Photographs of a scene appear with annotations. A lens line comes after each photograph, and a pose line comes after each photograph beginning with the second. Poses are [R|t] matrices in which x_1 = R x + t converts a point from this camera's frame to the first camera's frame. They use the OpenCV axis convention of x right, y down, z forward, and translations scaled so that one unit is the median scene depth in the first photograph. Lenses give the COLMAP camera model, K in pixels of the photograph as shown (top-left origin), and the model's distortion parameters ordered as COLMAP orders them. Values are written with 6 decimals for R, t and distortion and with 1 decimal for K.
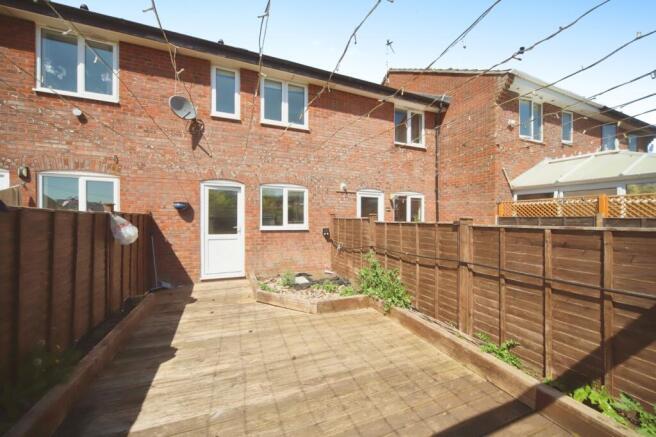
lens RADIAL K [[244.3, 0, 325.6], [0, 244.3, 219.8], [0, 0, 1]] dist [-0.001570, -0.000182]
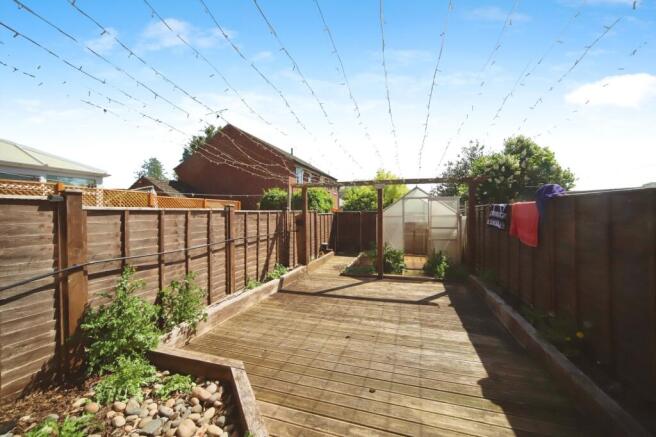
lens RADIAL K [[255.8, 0, 328.9], [0, 255.8, 215.1], [0, 0, 1]] dist [-0.000462, -0.000017]
pose [[-0.776290, -0.010775, 0.630284, -0.796028], [-0.005816, 0.999934, 0.009931, 0.033395], [-0.630349, 0.004044, -0.776301, 2.015608]]
